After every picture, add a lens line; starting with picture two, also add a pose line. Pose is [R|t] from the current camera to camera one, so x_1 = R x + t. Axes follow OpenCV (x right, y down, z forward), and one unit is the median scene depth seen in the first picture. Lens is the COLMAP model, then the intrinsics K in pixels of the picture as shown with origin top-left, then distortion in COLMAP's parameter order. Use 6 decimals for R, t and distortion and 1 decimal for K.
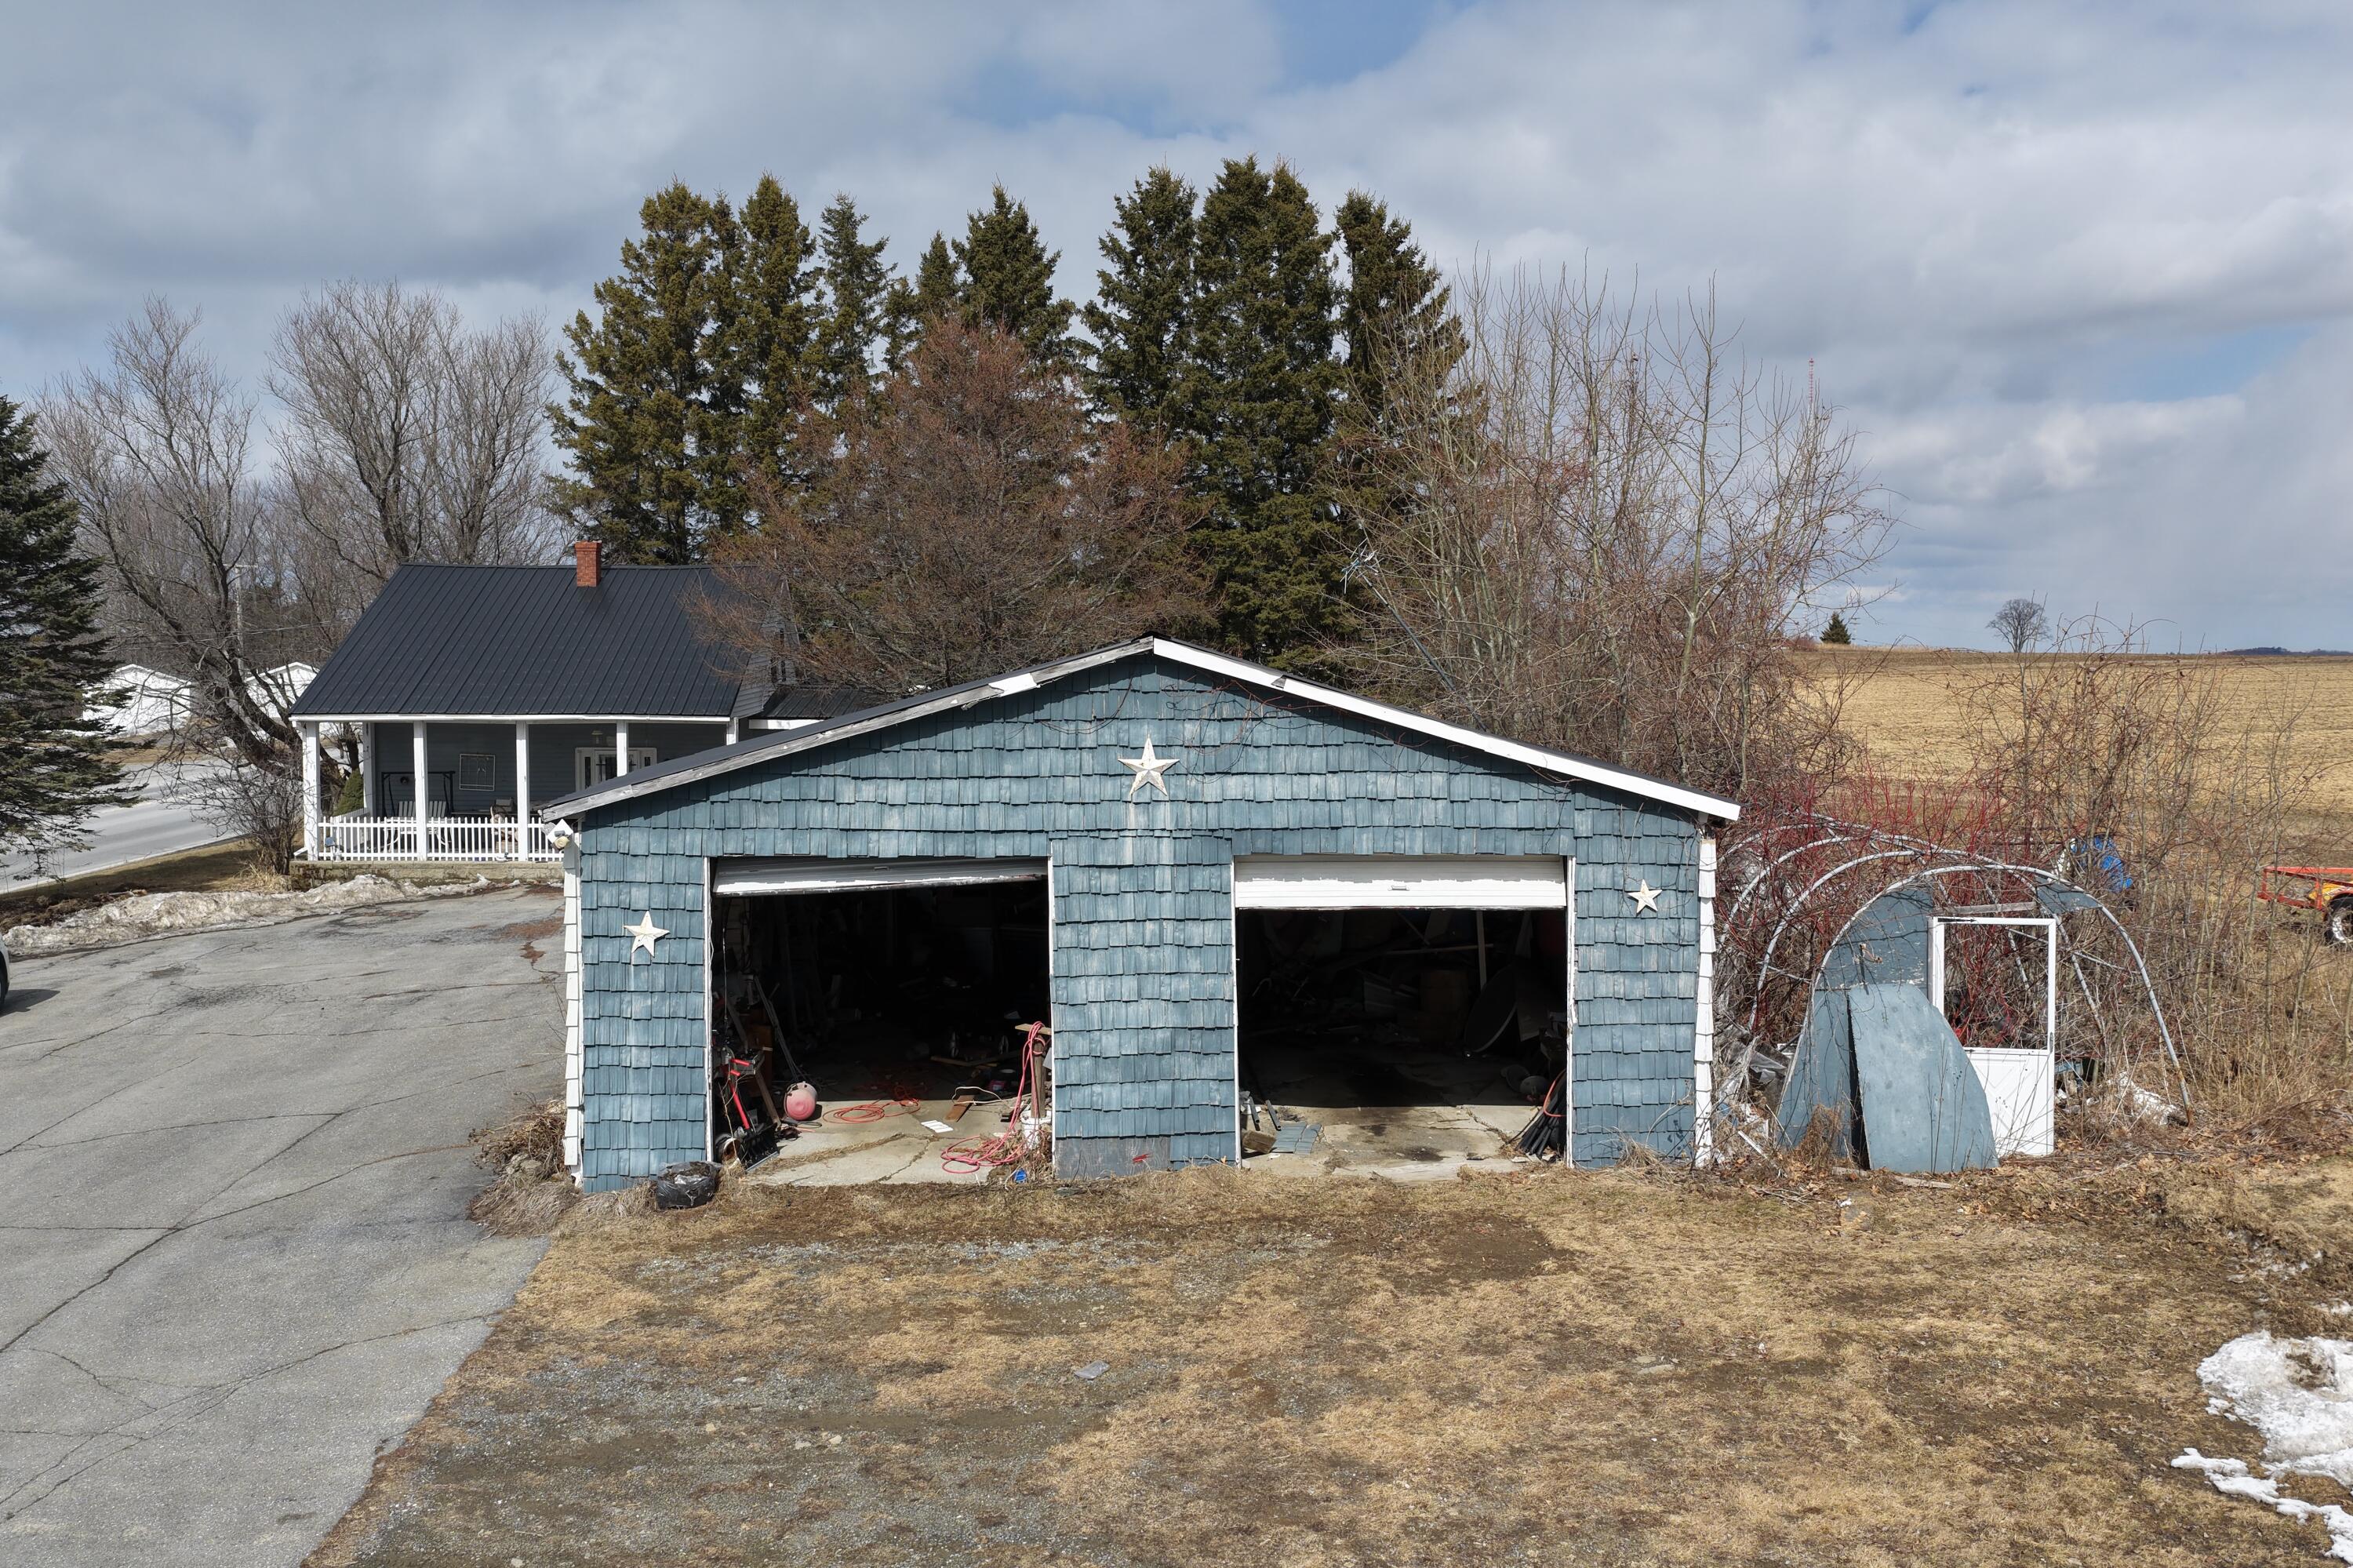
lens RADIAL K [[1947.4, 0, 1196.1], [0, 1947.4, 776.0], [0, 0, 1]] dist [-0.004966, 0.019744]
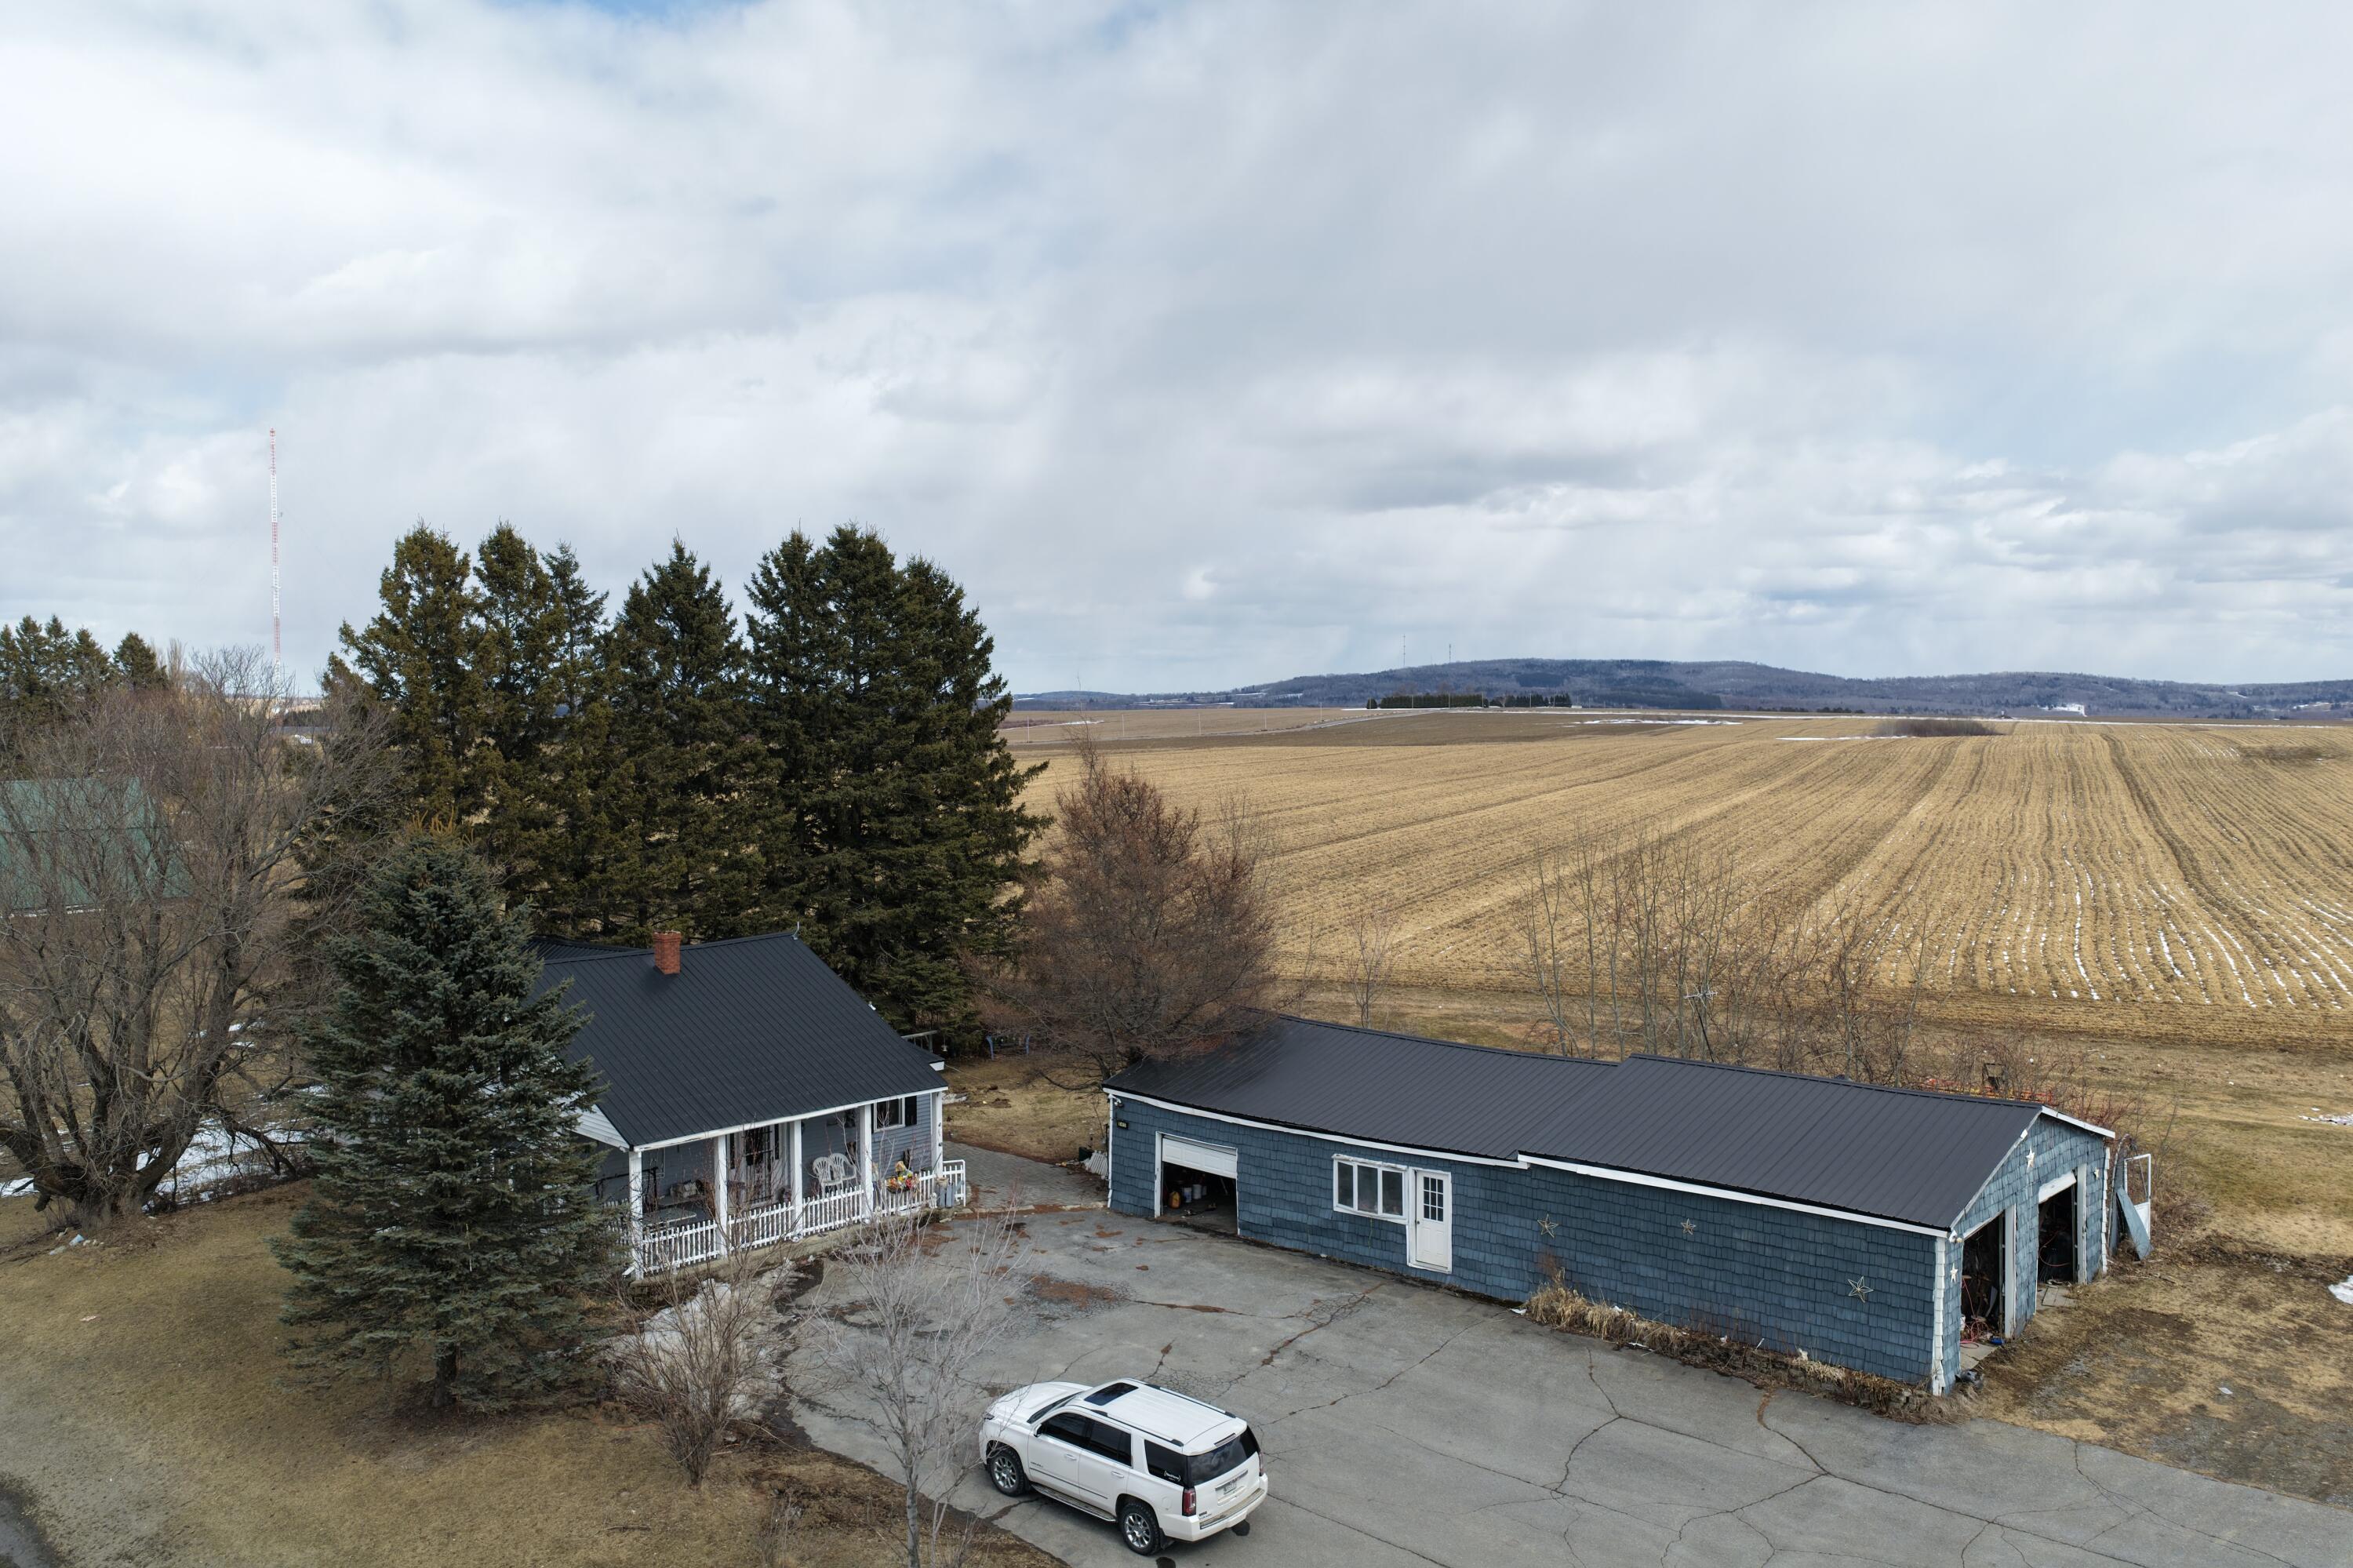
lens RADIAL K [[1947.4, 0, 1196.1], [0, 1947.4, 776.0], [0, 0, 1]] dist [-0.004966, 0.019744]
pose [[0.683210, -0.034258, 0.729418, -2.453877], [0.050747, 0.998711, -0.000626, -0.521976], [-0.728457, 0.037444, 0.684068, 0.094343]]
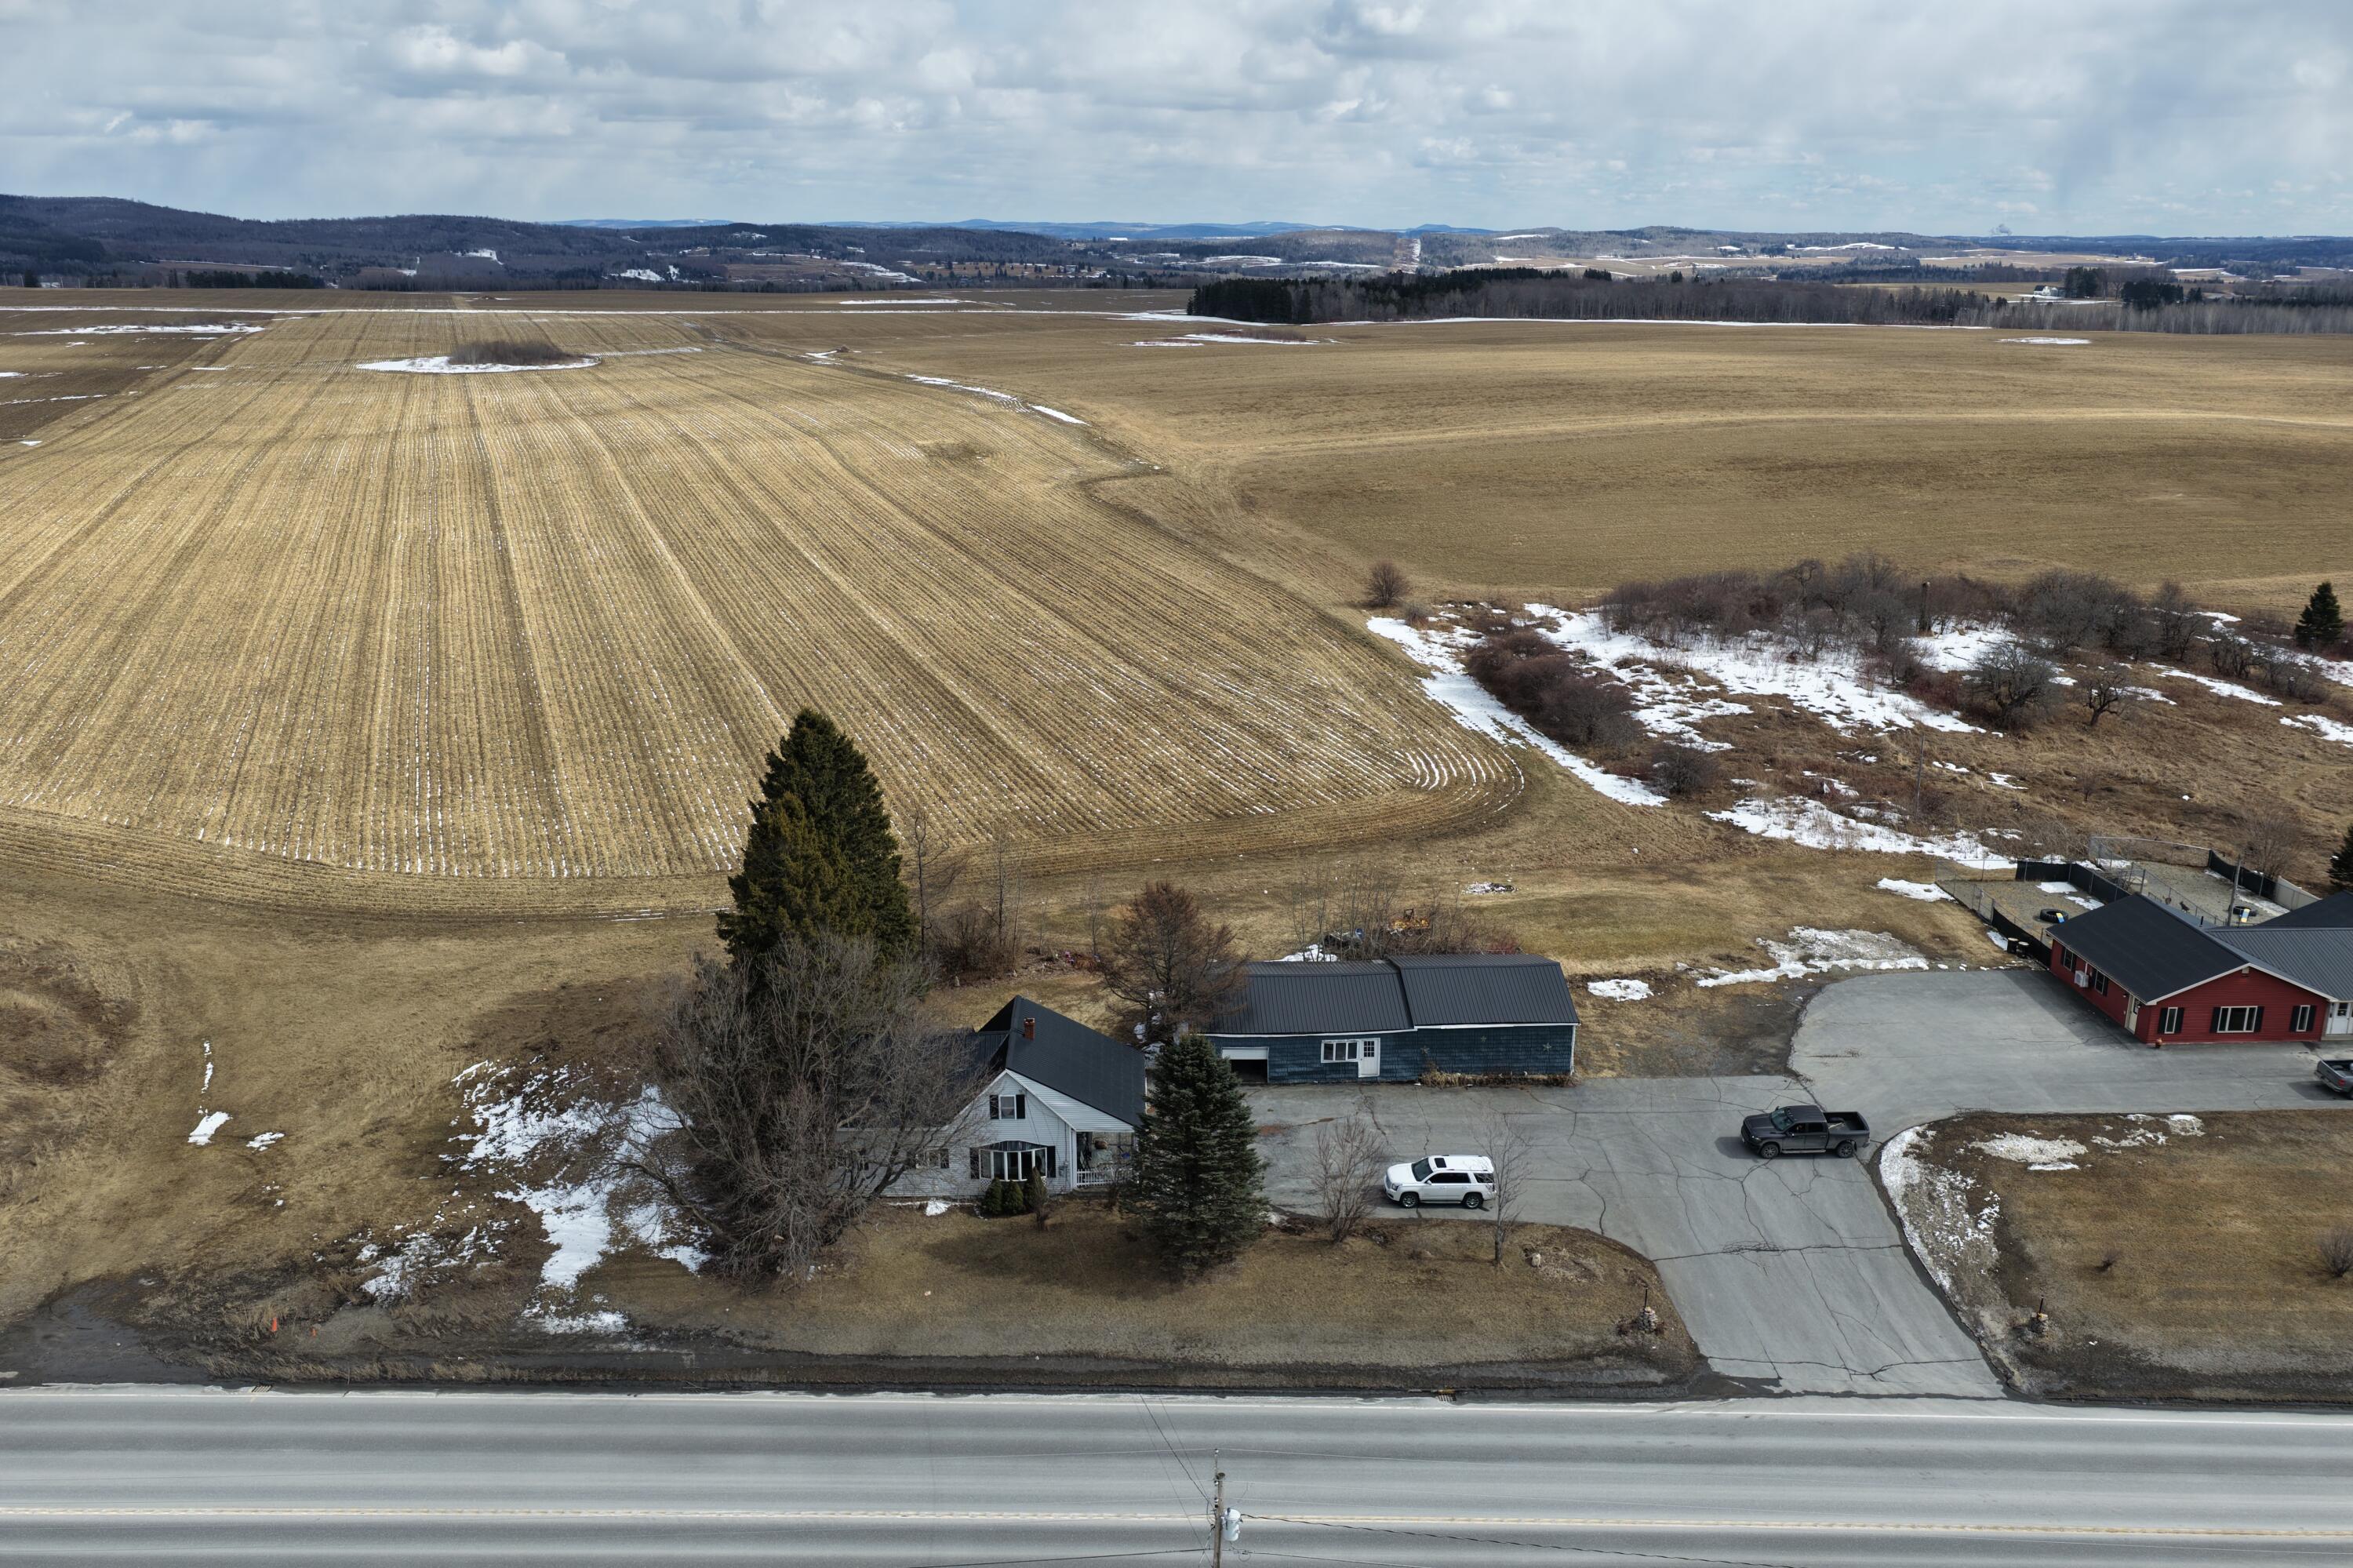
lens RADIAL K [[1947.4, 0, 1196.1], [0, 1947.4, 776.0], [0, 0, 1]] dist [-0.004966, 0.019744]
pose [[-0.020003, -0.273427, 0.961685, -6.183089], [0.060850, 0.959761, 0.274146, -2.559526], [-0.997946, 0.064003, -0.002560, 2.181671]]
